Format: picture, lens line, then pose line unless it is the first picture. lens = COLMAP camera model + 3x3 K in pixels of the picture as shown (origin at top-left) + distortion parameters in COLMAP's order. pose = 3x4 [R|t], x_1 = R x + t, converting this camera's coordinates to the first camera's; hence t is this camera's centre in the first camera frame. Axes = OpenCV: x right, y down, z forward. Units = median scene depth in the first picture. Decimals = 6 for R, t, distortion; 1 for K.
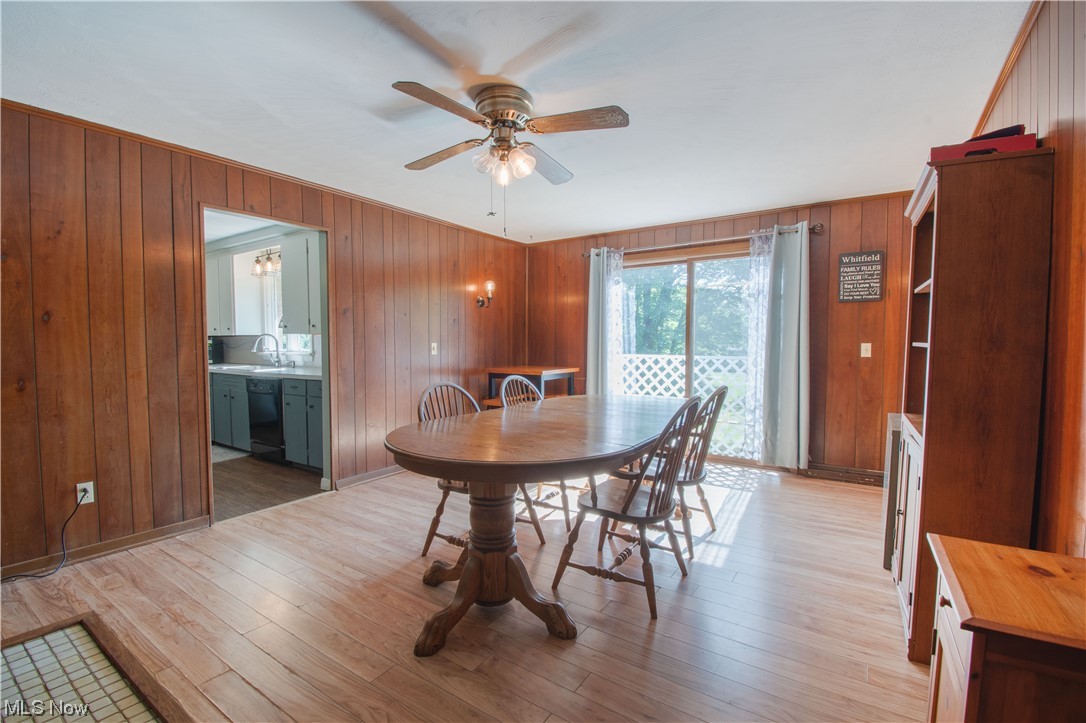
lens RADIAL K [[480.4, 0, 547.7], [0, 480.4, 365.5], [0, 0, 1]] dist [-0.014288, -0.009652]
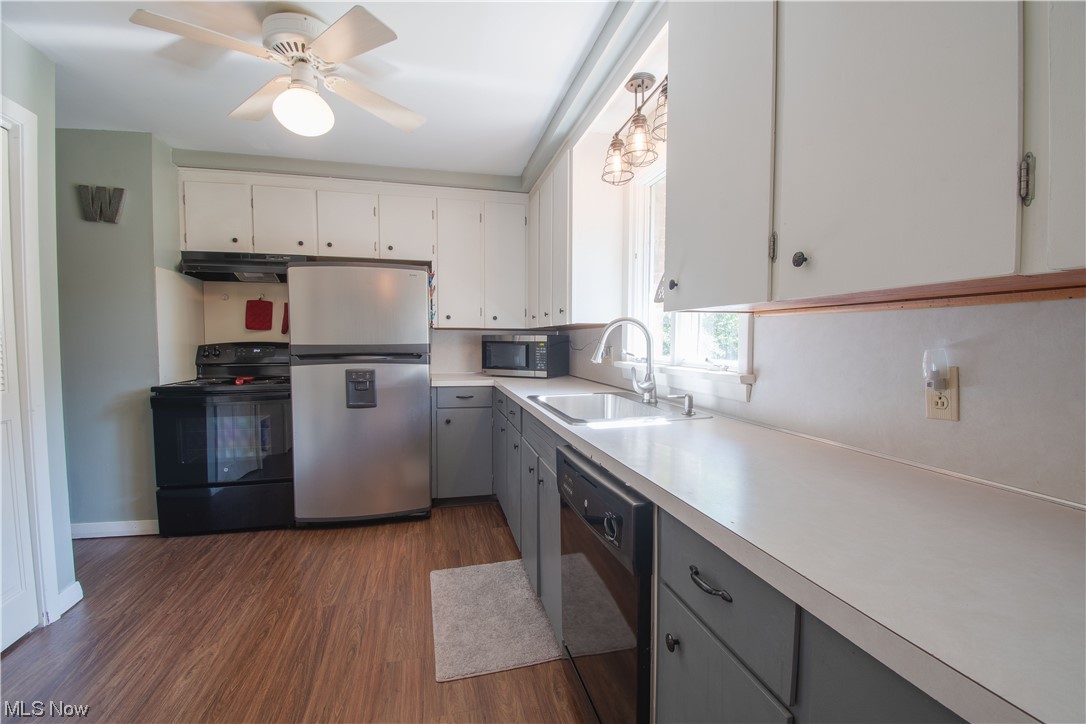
lens RADIAL K [[480.4, 0, 545.4], [0, 480.4, 365.7], [0, 0, 1]] dist [-0.014288, -0.009652]
pose [[0.736623, 0.041410, -0.675035, -0.179683], [-0.042514, 0.998985, 0.014890, -0.014345], [0.674966, 0.017730, 0.737636, 0.323235]]
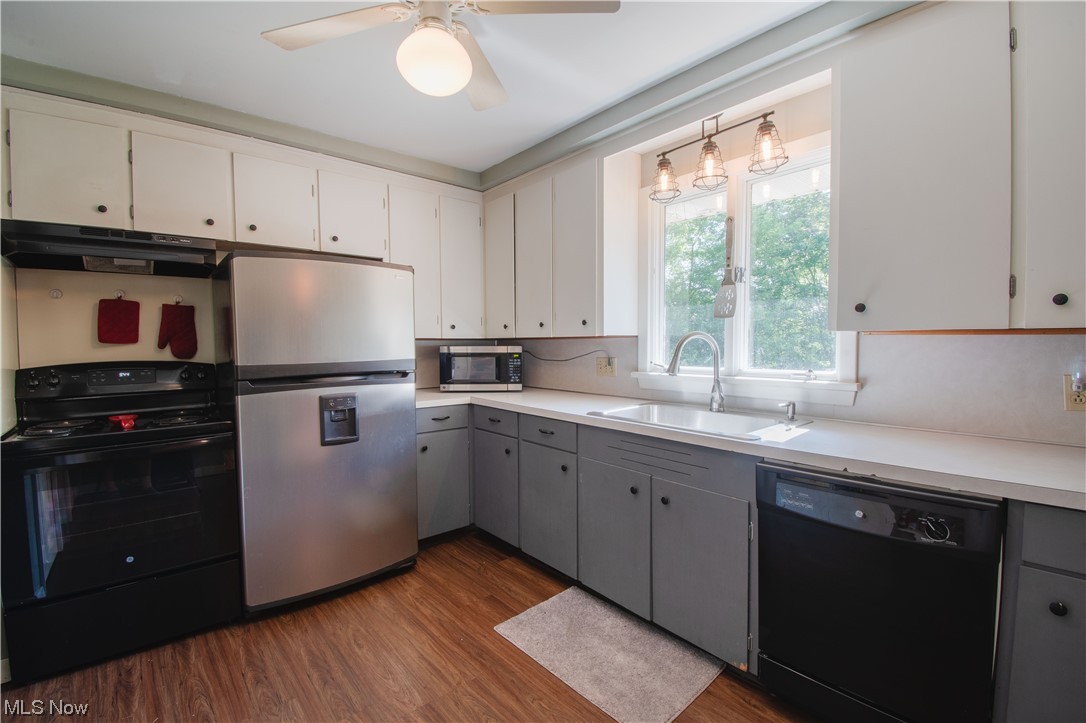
lens RADIAL K [[480.4, 0, 549.9], [0, 480.4, 363.5], [0, 0, 1]] dist [-0.014288, -0.009652]
pose [[0.963332, 0.008156, -0.268188, -0.291979], [-0.010567, 0.999916, -0.007547, -0.016667], [0.268104, 0.010104, 0.963337, 0.276141]]
